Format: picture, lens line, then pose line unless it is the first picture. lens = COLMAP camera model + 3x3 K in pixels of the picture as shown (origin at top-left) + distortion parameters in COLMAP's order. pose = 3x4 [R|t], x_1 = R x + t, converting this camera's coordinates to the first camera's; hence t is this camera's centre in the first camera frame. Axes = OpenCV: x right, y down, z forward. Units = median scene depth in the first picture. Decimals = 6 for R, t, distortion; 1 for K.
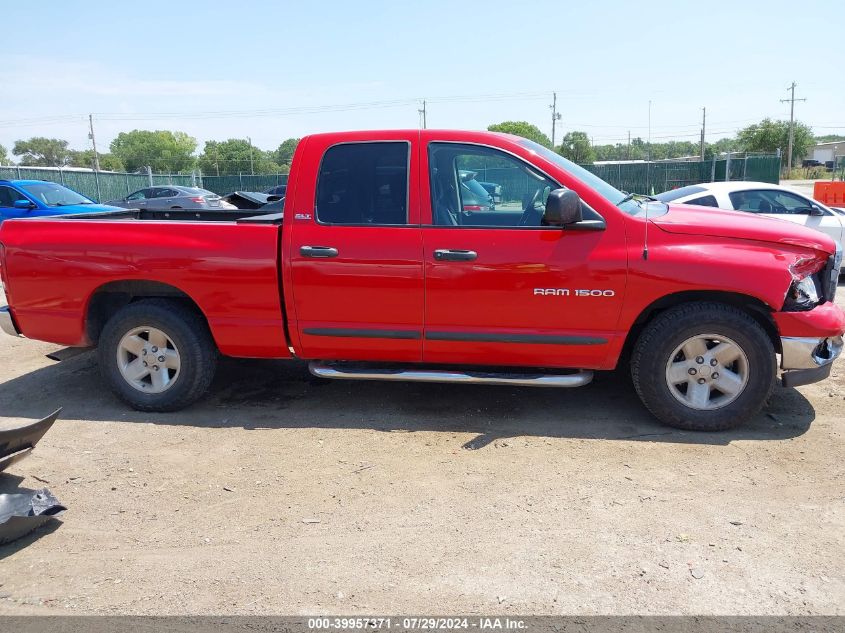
lens RADIAL K [[674.2, 0, 422.5], [0, 674.2, 316.5], [0, 0, 1]] dist [0.003160, -0.001163]
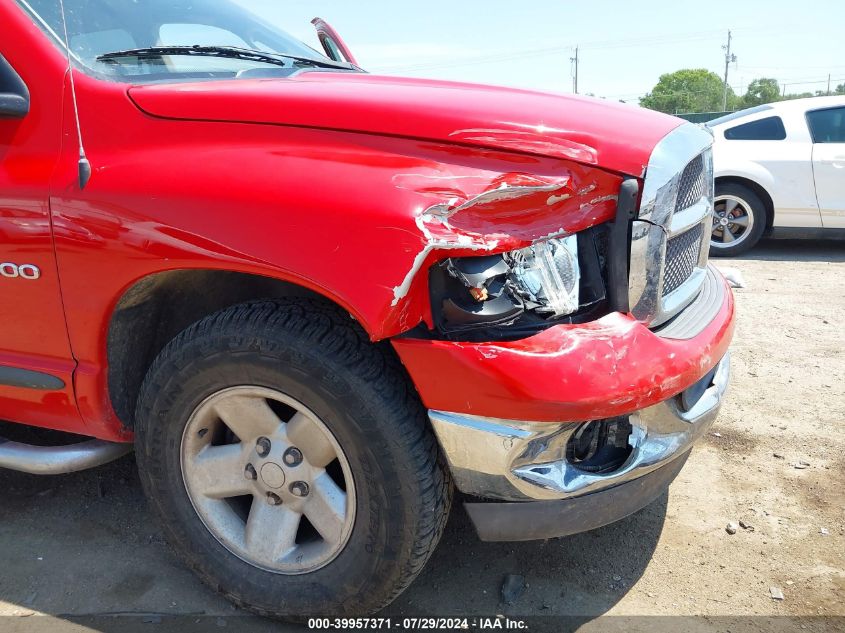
lens RADIAL K [[674.2, 0, 422.5], [0, 674.2, 316.5], [0, 0, 1]] dist [0.003160, -0.001163]
pose [[0.971055, 0.045266, -0.234528, 0.592833], [-0.031694, 0.997615, 0.061320, -0.039038], [0.236745, -0.052112, 0.970173, 0.644891]]
